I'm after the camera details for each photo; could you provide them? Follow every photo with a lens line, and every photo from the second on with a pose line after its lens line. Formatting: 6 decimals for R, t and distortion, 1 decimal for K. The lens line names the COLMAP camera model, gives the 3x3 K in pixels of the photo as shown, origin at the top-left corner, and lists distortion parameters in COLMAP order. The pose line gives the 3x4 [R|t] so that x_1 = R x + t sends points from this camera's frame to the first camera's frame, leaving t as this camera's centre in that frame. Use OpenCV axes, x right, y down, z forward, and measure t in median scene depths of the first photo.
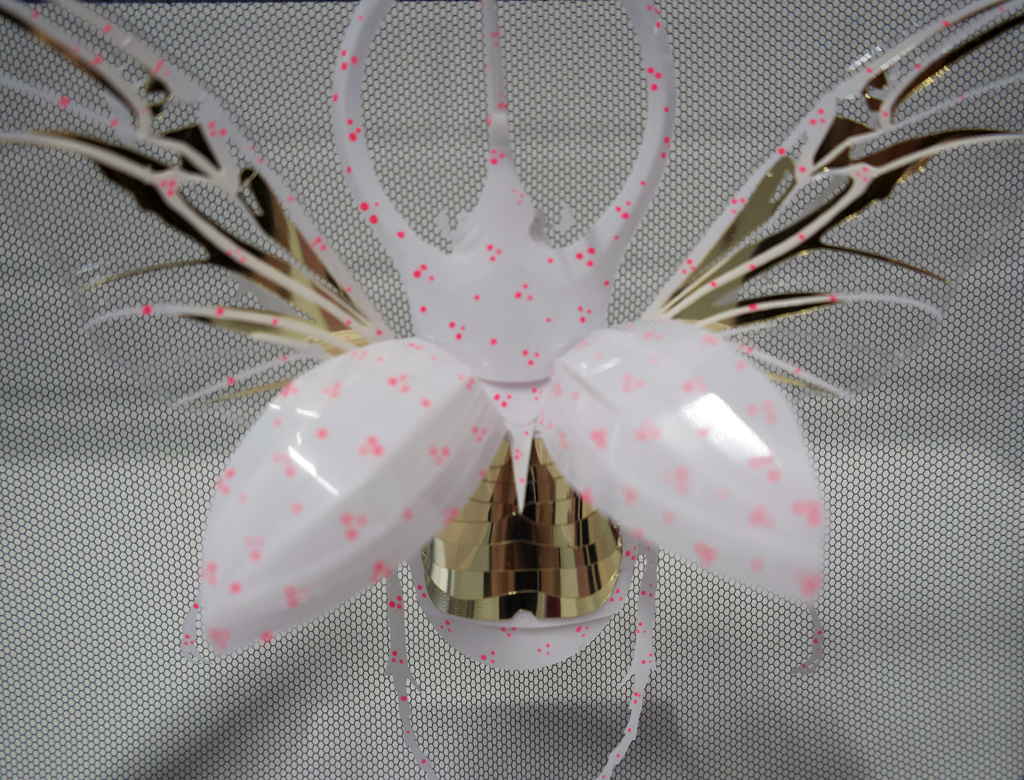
lens RADIAL K [[882.2, 0, 510.2], [0, 882.2, 388.8], [0, 0, 1]] dist [-0.015962, -0.005903]
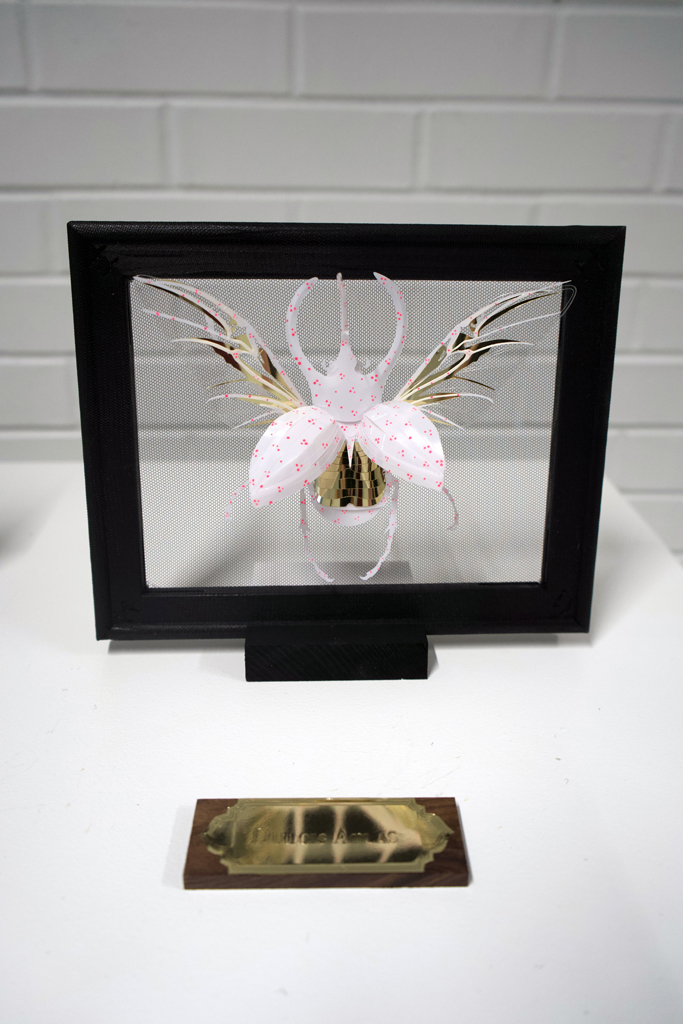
lens RADIAL K [[817.2, 0, 342.0], [0, 817.2, 515.2], [0, 0, 1]] dist [-0.073309, -0.001132]
pose [[0.998859, 0.008555, 0.046975, -0.142428], [-0.013733, 0.993720, 0.111047, -0.000687], [-0.045730, -0.111565, 0.992704, -1.702139]]
